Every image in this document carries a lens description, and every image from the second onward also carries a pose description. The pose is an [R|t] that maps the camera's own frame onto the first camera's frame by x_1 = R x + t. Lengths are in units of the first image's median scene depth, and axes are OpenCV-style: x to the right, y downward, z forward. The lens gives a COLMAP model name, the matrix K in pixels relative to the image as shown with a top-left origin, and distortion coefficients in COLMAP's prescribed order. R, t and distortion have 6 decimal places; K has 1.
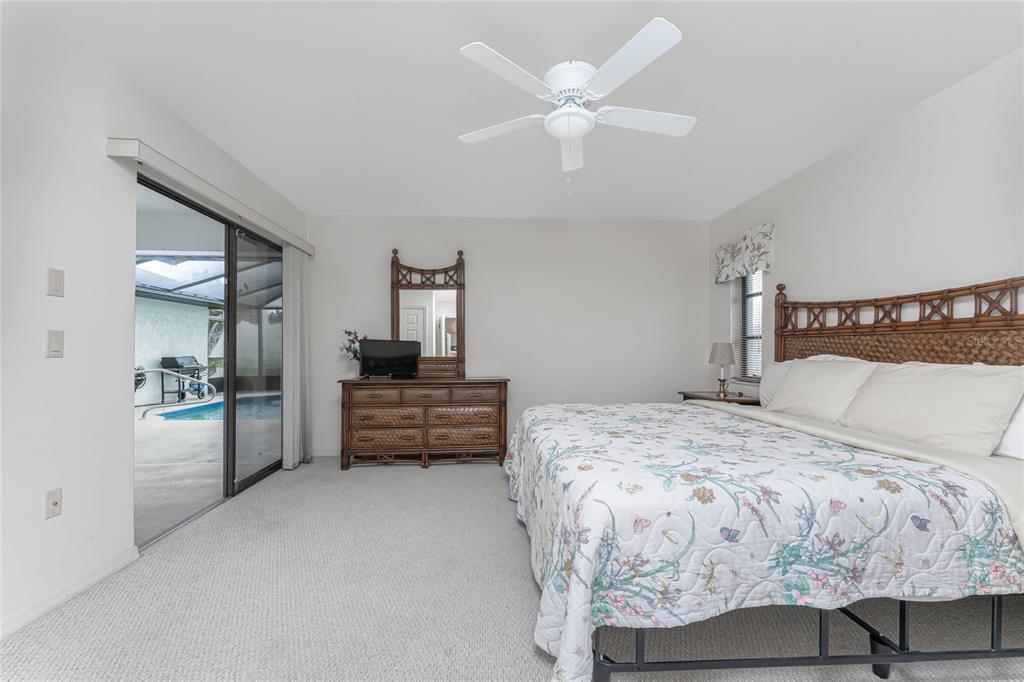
lens RADIAL K [[409.9, 0, 510.0], [0, 409.9, 344.9], [0, 0, 1]] dist [-0.000338, 0.000209]
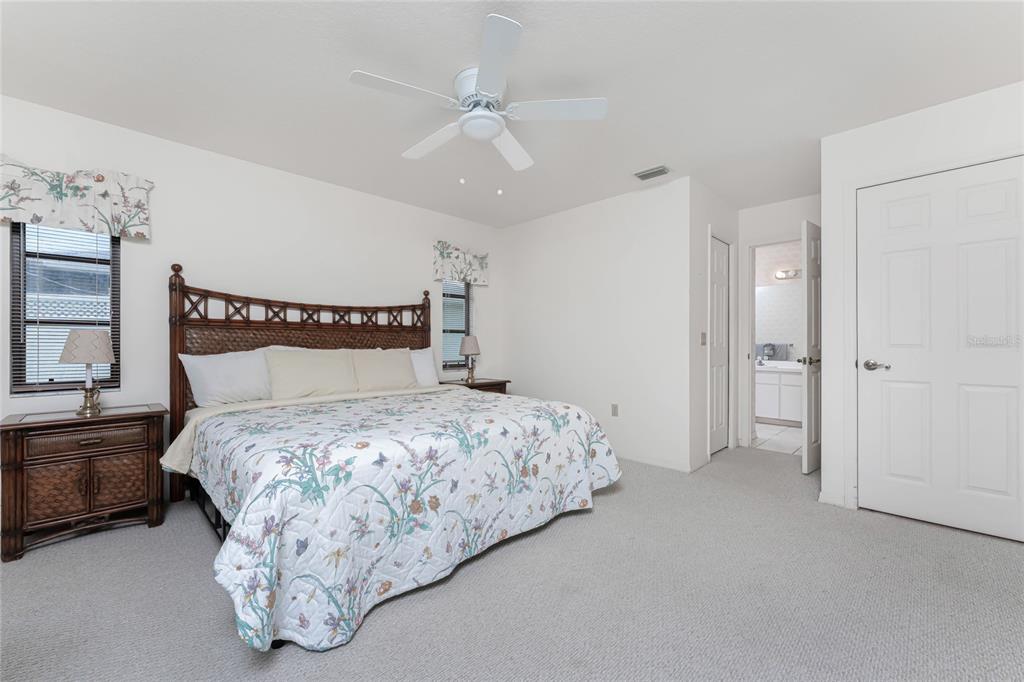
lens RADIAL K [[409.9, 0, 510.0], [0, 409.9, 344.9], [0, 0, 1]] dist [-0.000338, 0.000209]
pose [[-0.640656, -0.000339, 0.767828, -0.167187], [-0.001687, 0.999998, -0.000966, 0.007098], [-0.767826, -0.001914, -0.640655, 0.391474]]
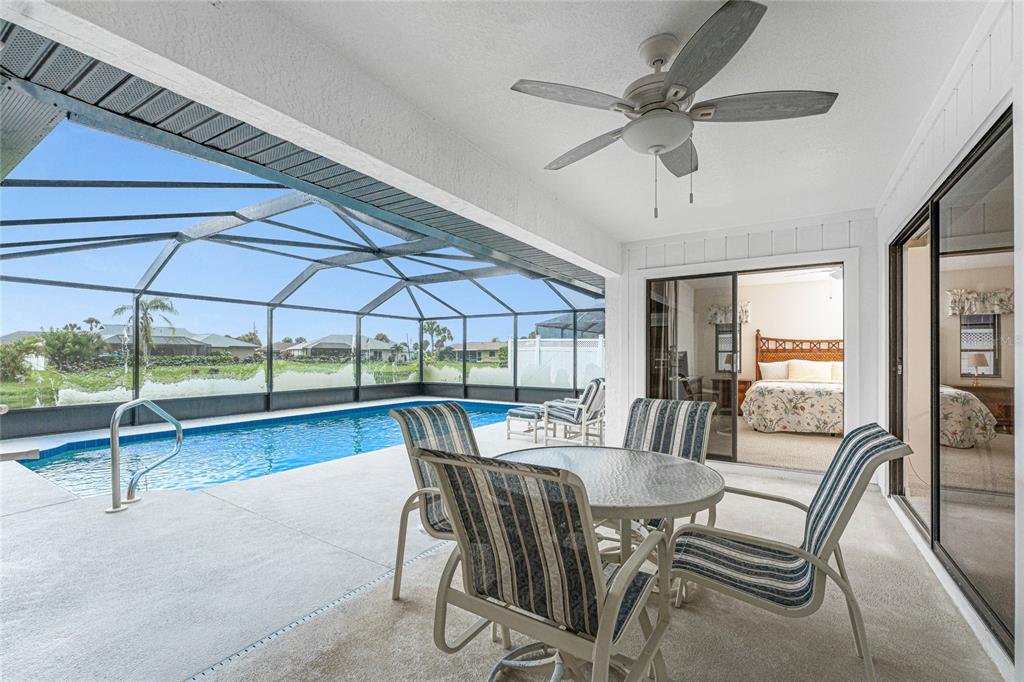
lens RADIAL K [[444.4, 0, 505.3], [0, 444.4, 354.2], [0, 0, 1]] dist [0.001977, 0.000068]
pose [[0.600478, 0.004880, 0.799626, -0.838998], [-0.006824, 0.999976, -0.000978, 0.001648], [-0.799612, -0.004869, 0.600497, 0.245974]]
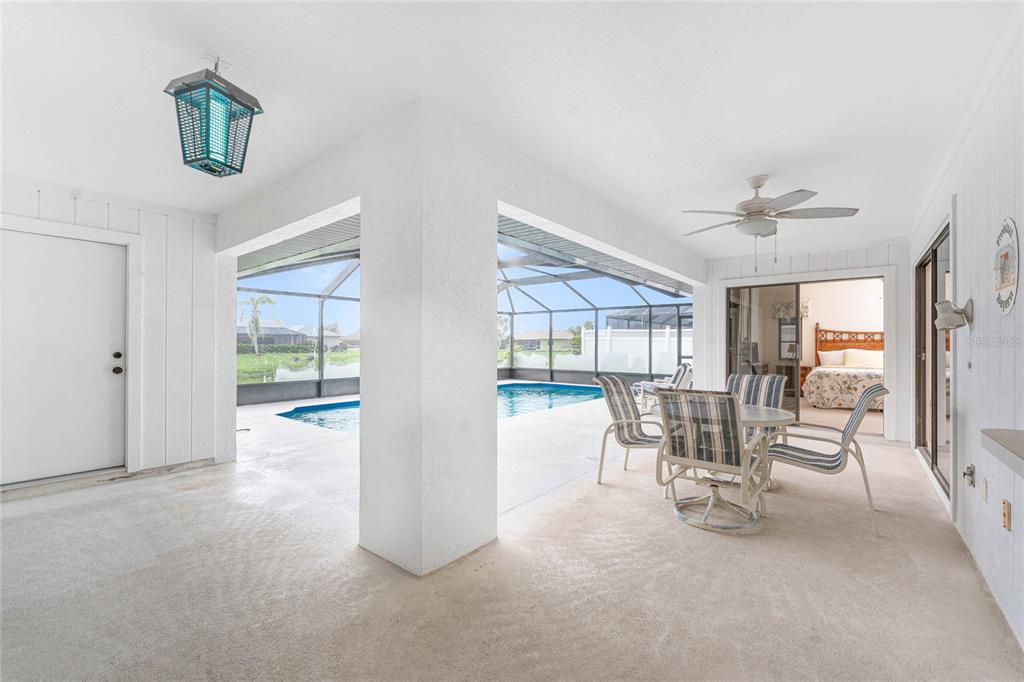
lens RADIAL K [[430.8, 0, 519.2], [0, 430.8, 342.6], [0, 0, 1]] dist [0.000080, 0.000208]
pose [[0.670729, 0.005224, 0.741684, -1.048911], [-0.007206, 0.999974, -0.000526, -0.000908], [-0.741668, -0.004992, 0.670749, 0.215704]]
